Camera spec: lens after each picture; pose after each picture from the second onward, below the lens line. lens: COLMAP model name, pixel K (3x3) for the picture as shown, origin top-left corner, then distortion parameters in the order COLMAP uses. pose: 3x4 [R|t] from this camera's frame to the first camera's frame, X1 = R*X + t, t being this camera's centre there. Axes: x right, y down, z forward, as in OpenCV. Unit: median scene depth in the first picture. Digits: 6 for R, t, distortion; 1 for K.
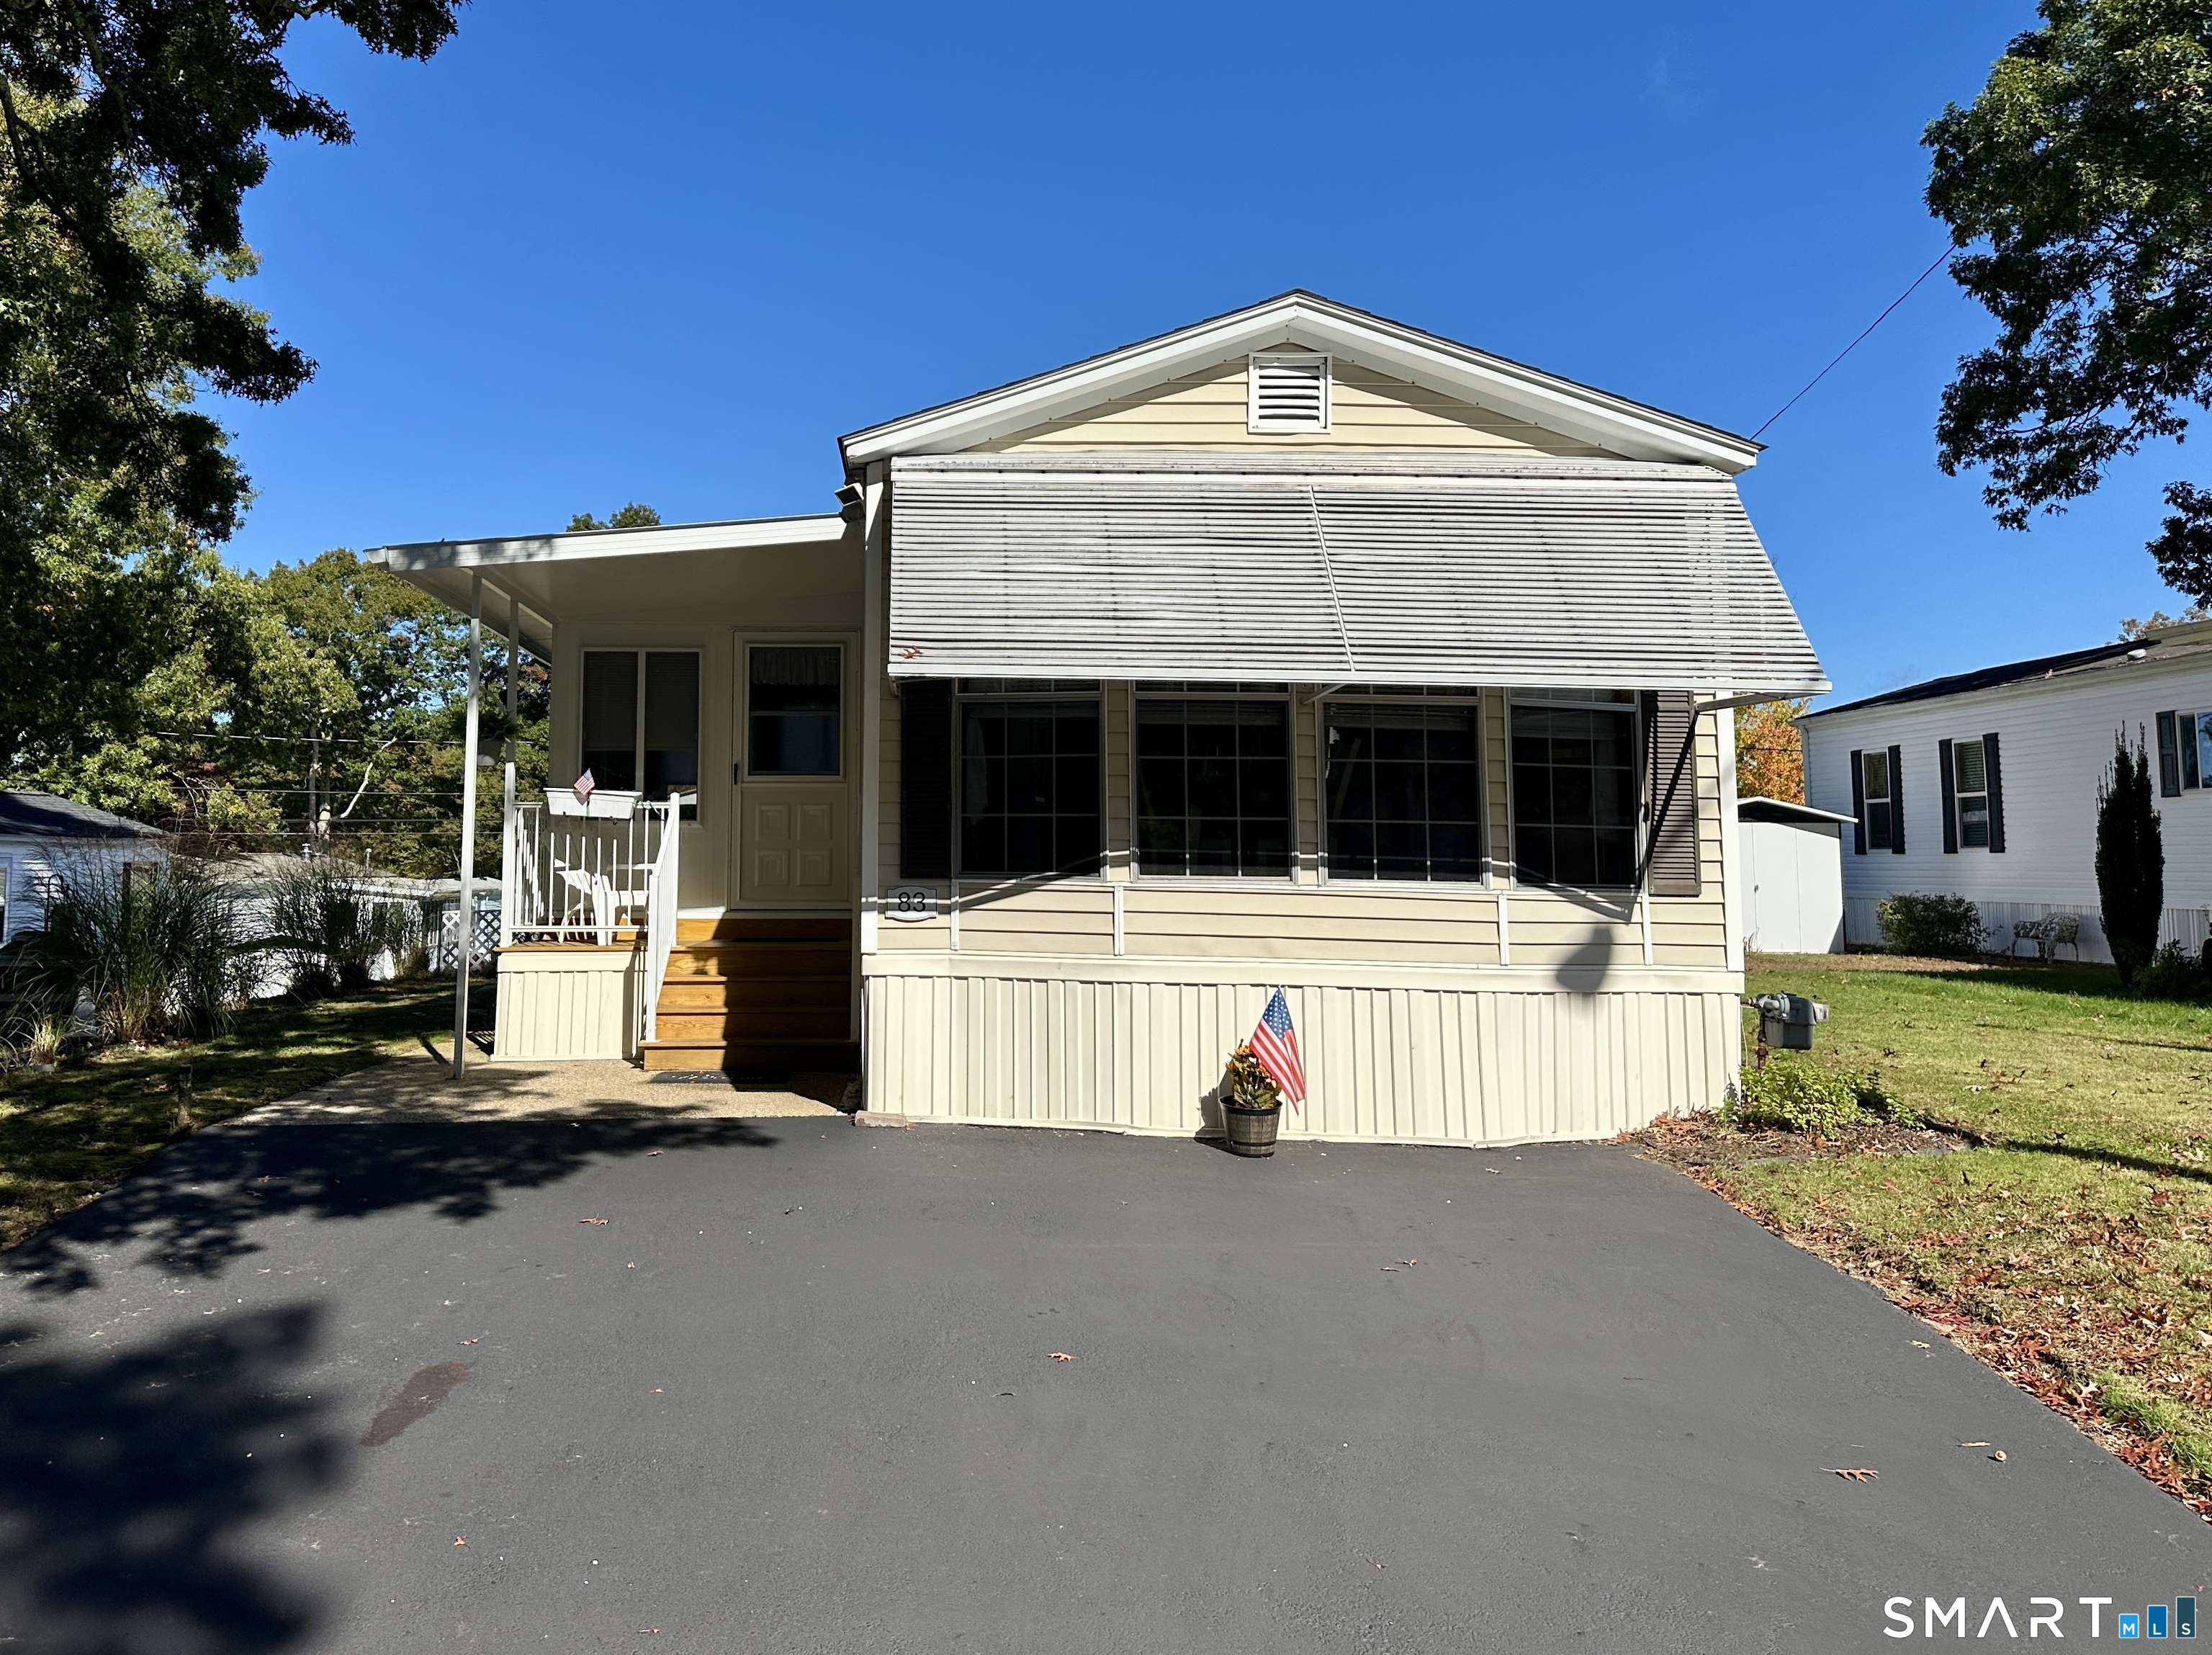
lens RADIAL K [[1793.0, 0, 912.6], [0, 1793.0, 680.4], [0, 0, 1]] dist [0.129345, -0.146100]
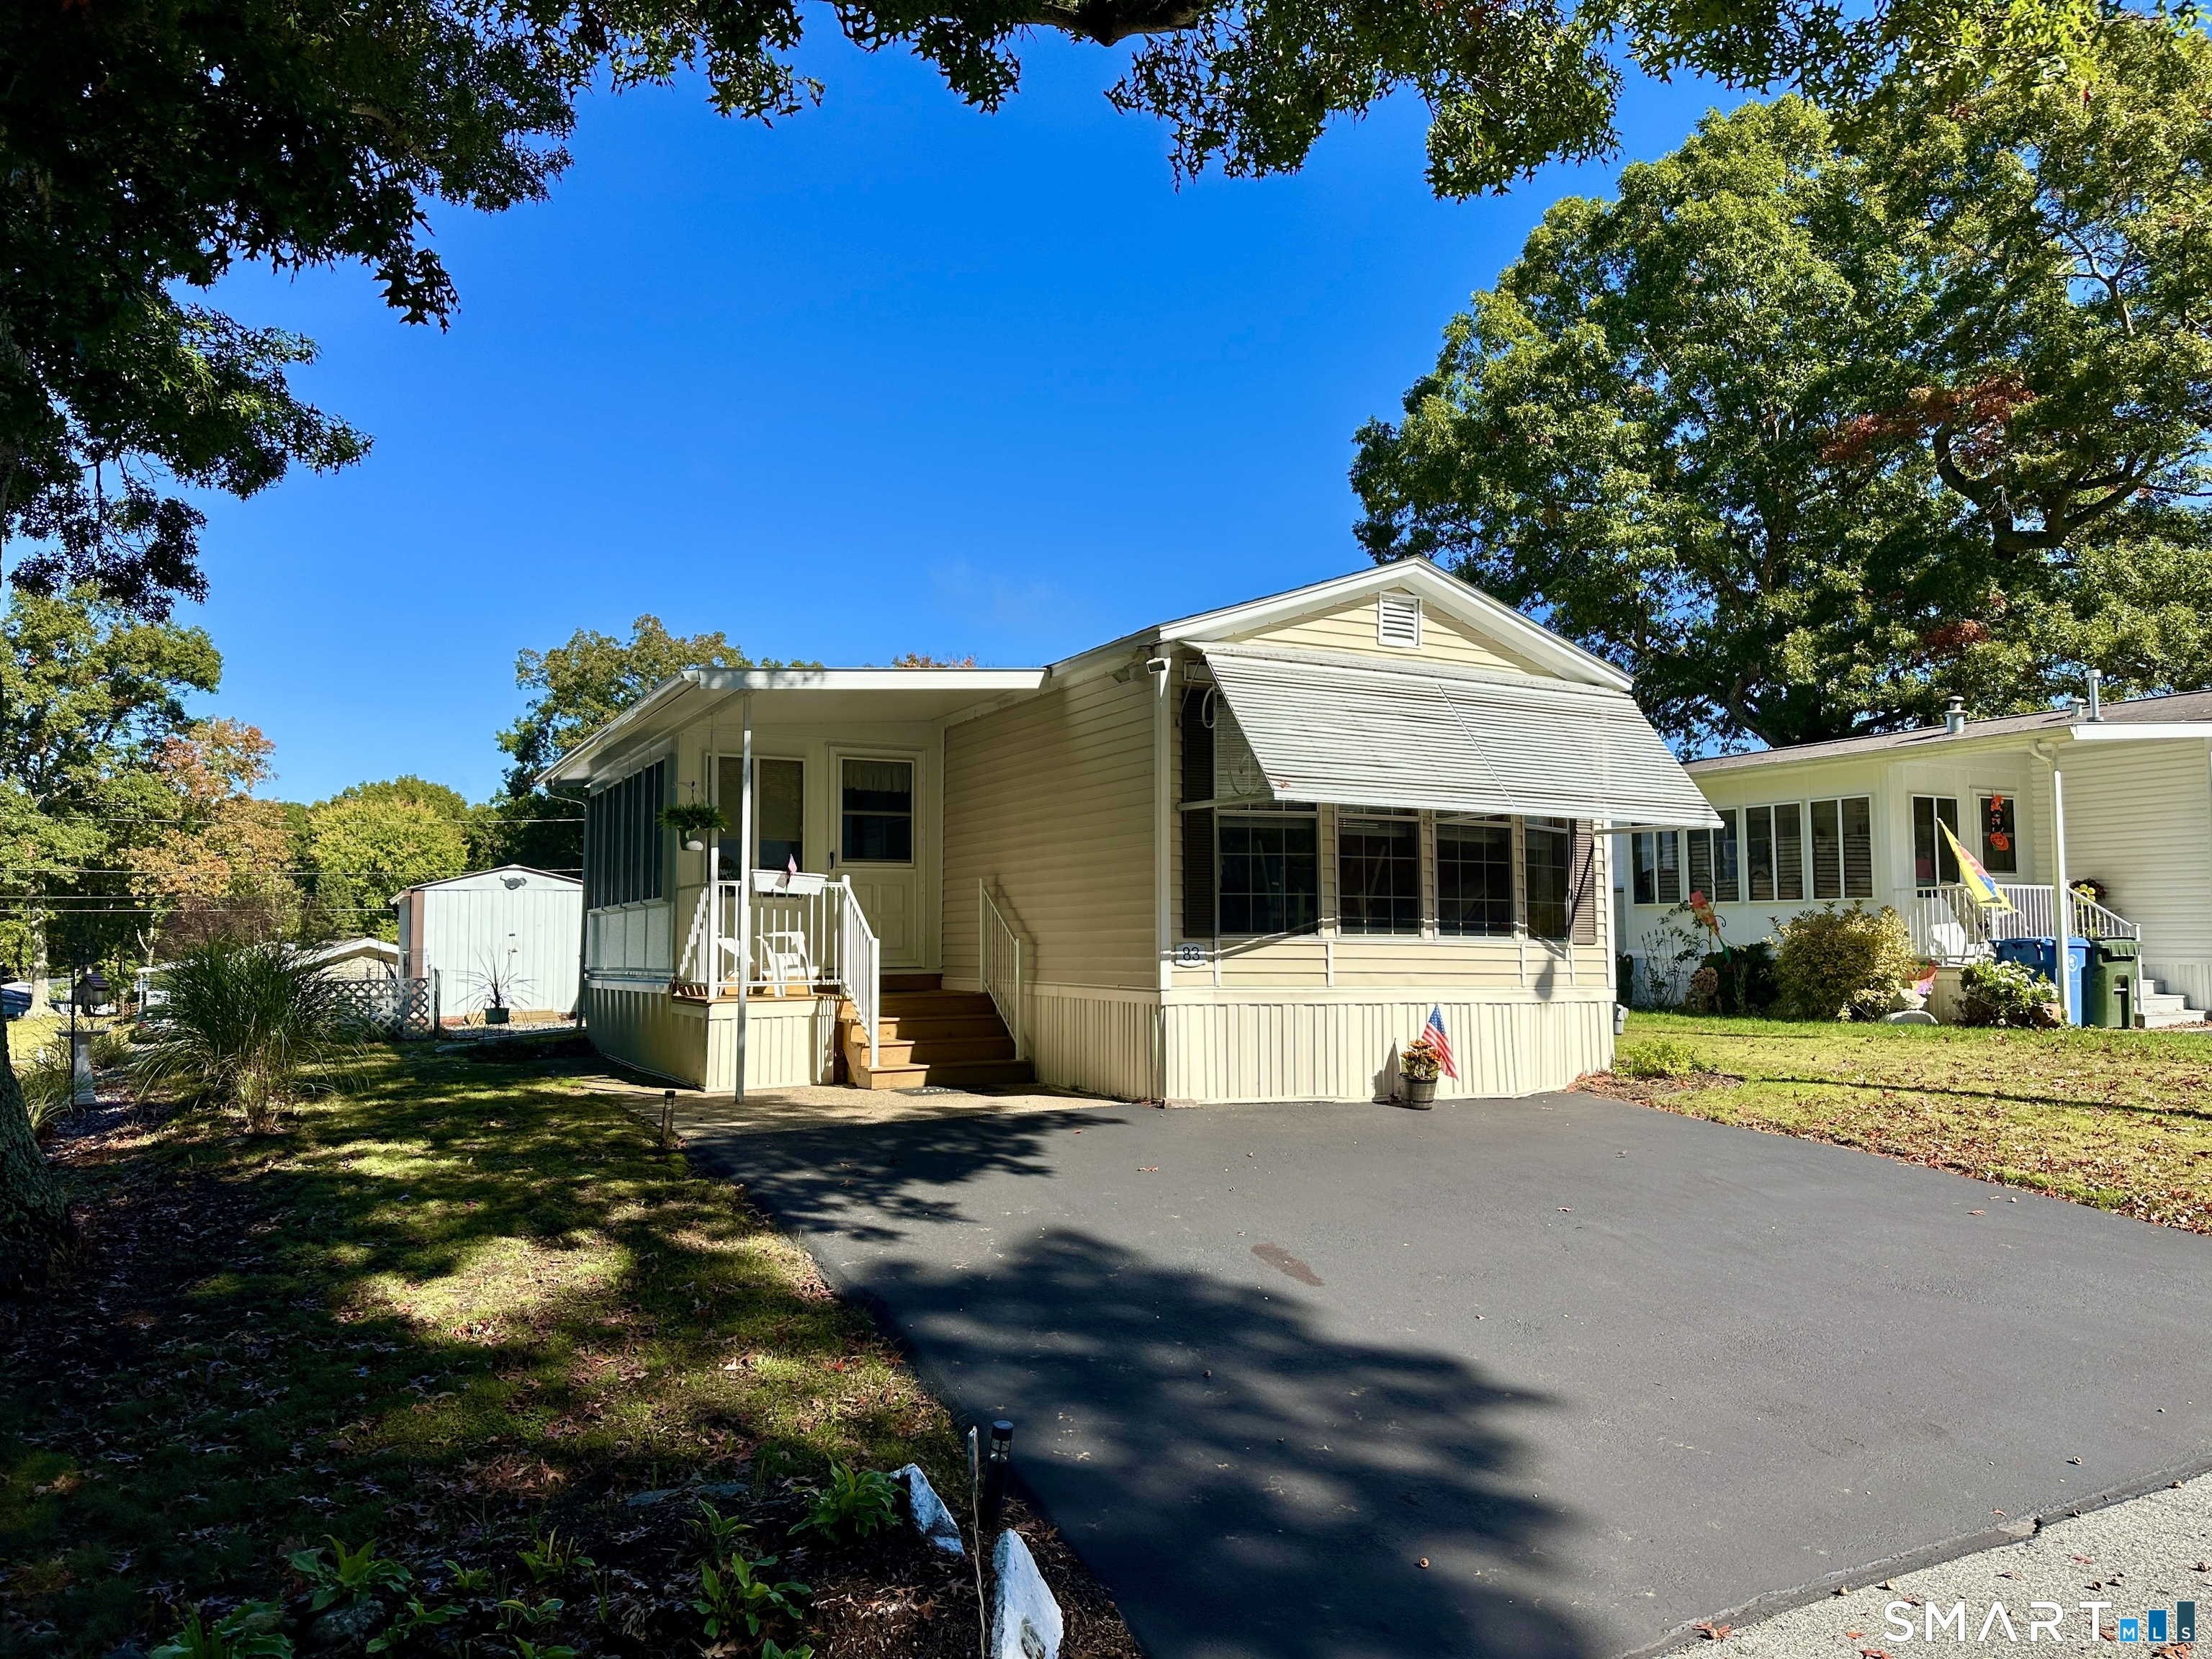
lens RADIAL K [[1541.1, 0, 1096.7], [0, 1541.1, 813.6], [0, 0, 1]] dist [0.103576, -0.138990]
pose [[0.889165, 0.031208, 0.456521, -0.627988], [-0.040748, 0.999108, 0.011064, 0.000917], [-0.455769, -0.028439, 0.889644, -0.058561]]
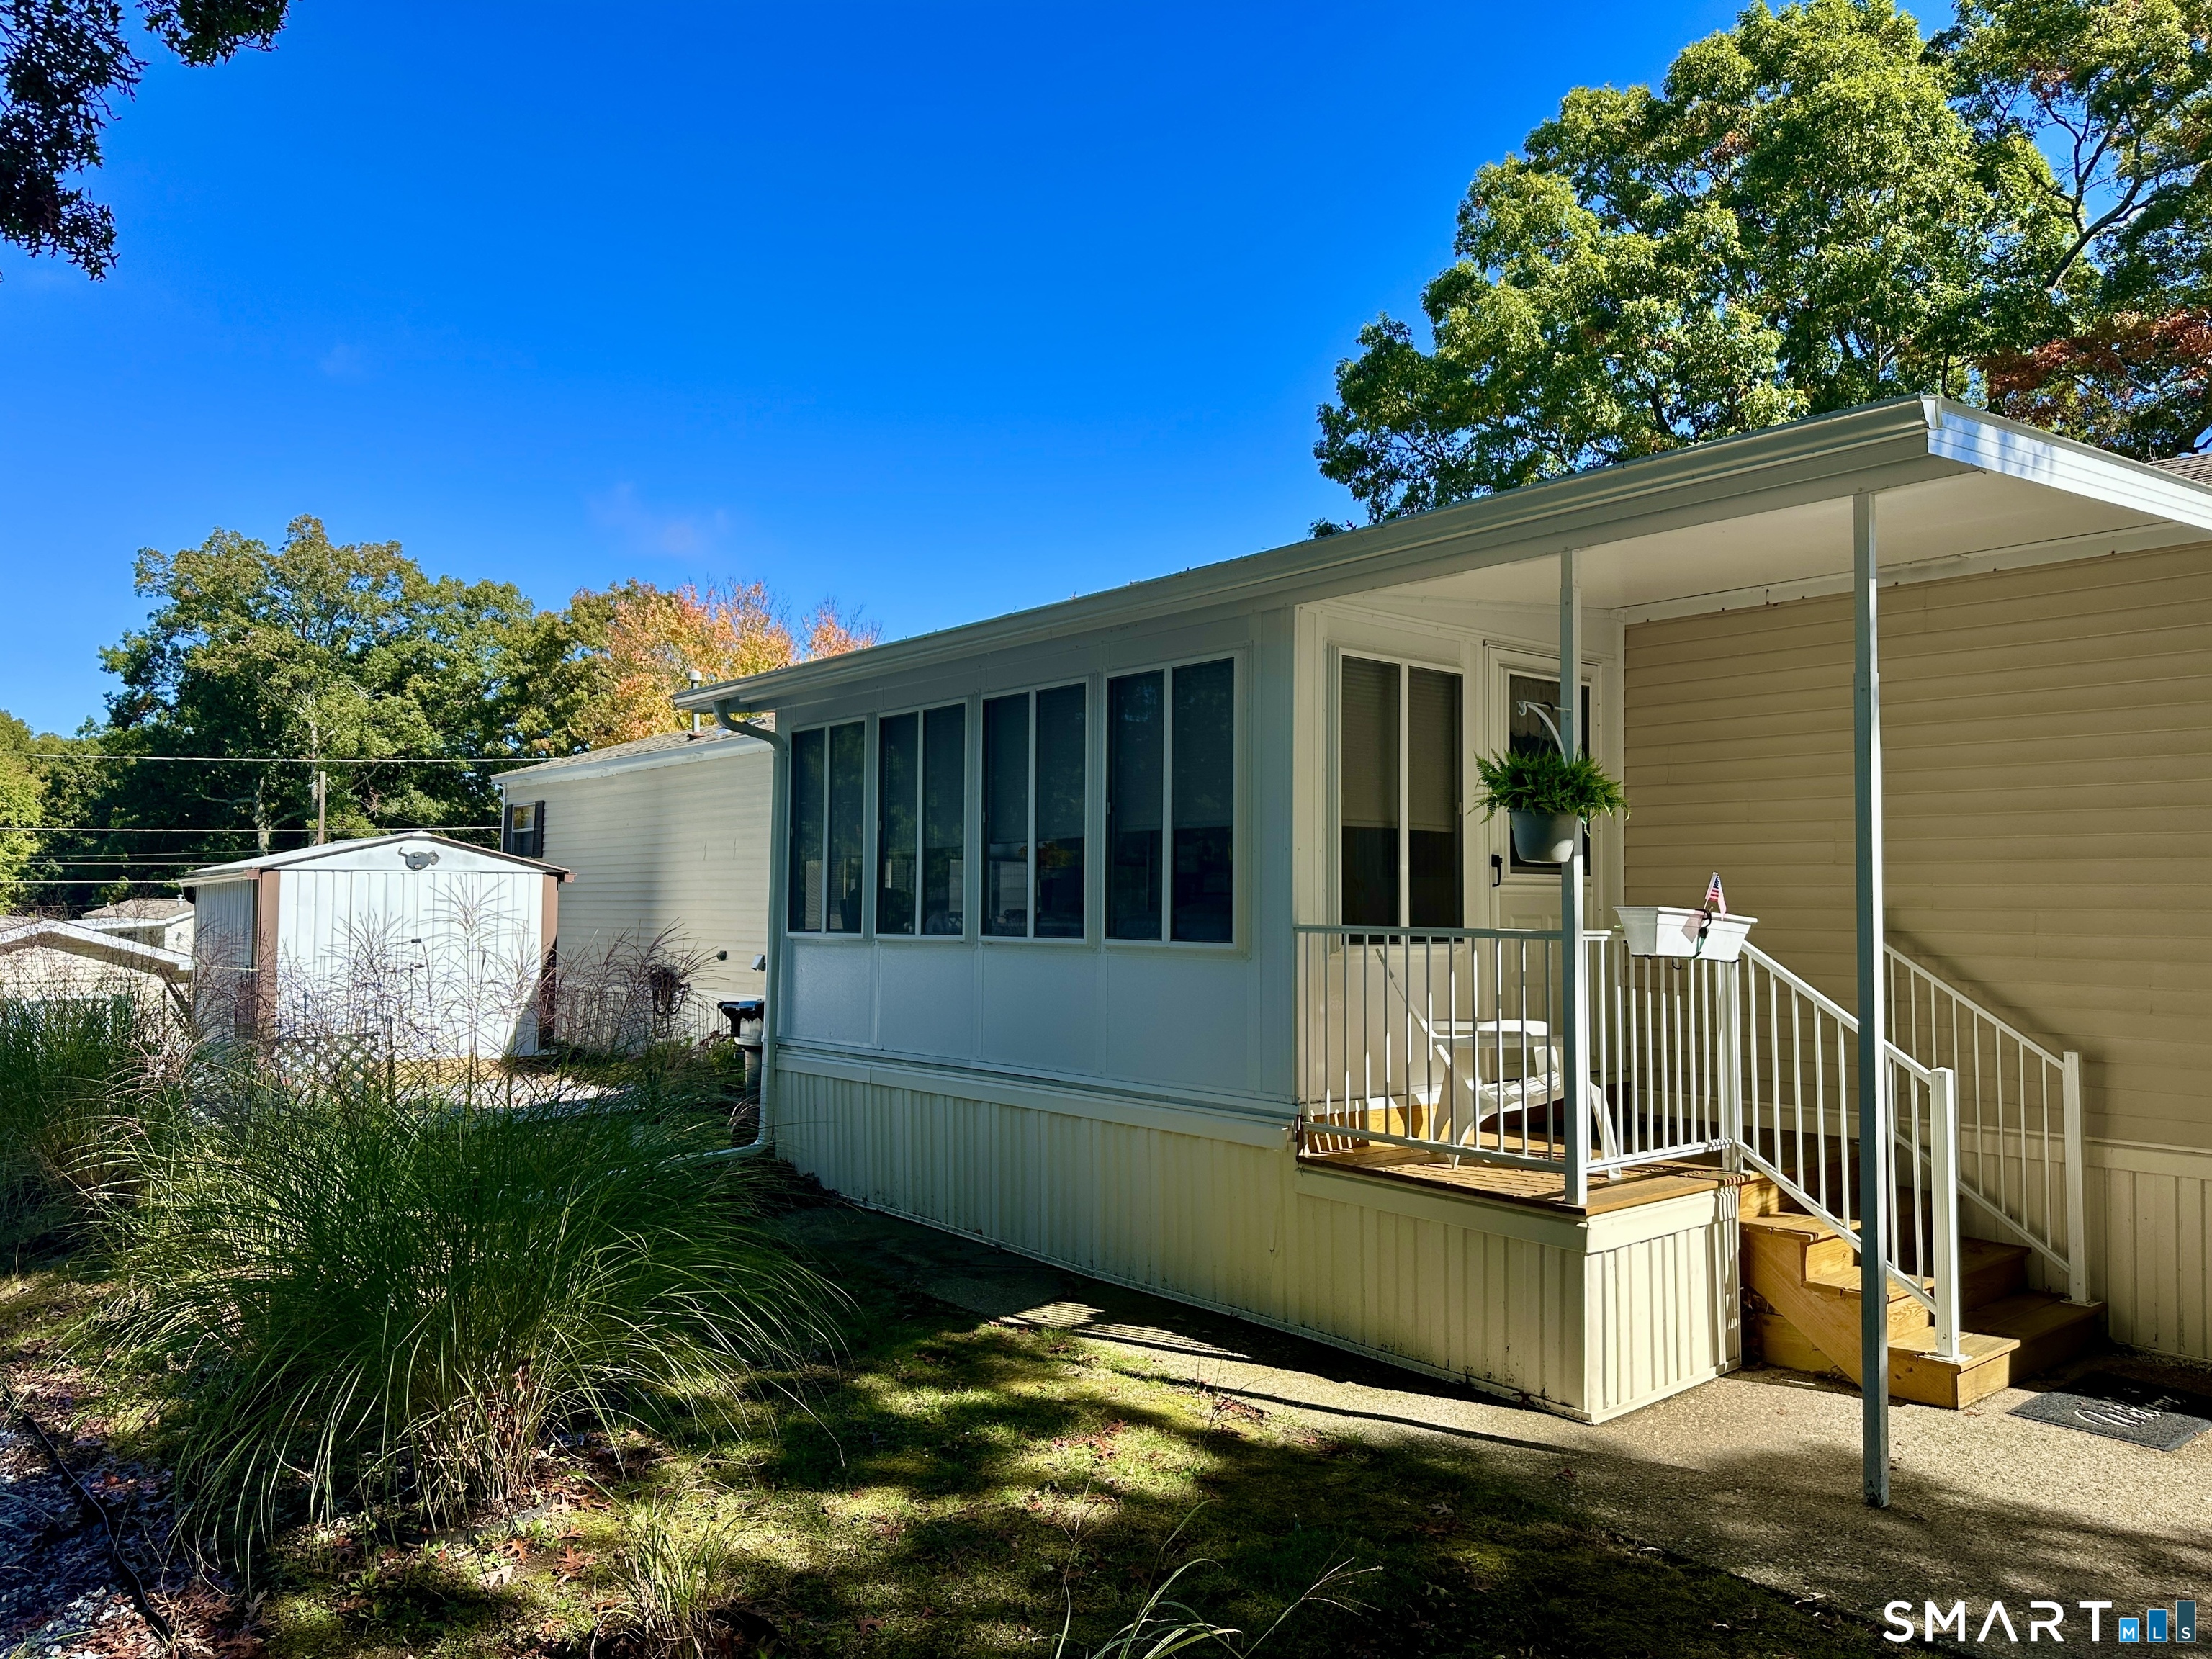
lens RADIAL K [[1552.7, 0, 1071.0], [0, 1552.7, 795.7], [0, 0, 1]] dist [0.048639, -0.049794]
pose [[0.769677, 0.047666, 0.636651, -0.837638], [-0.073175, 0.997224, 0.013803, 0.042746], [-0.634226, -0.057211, 0.771028, 0.984697]]
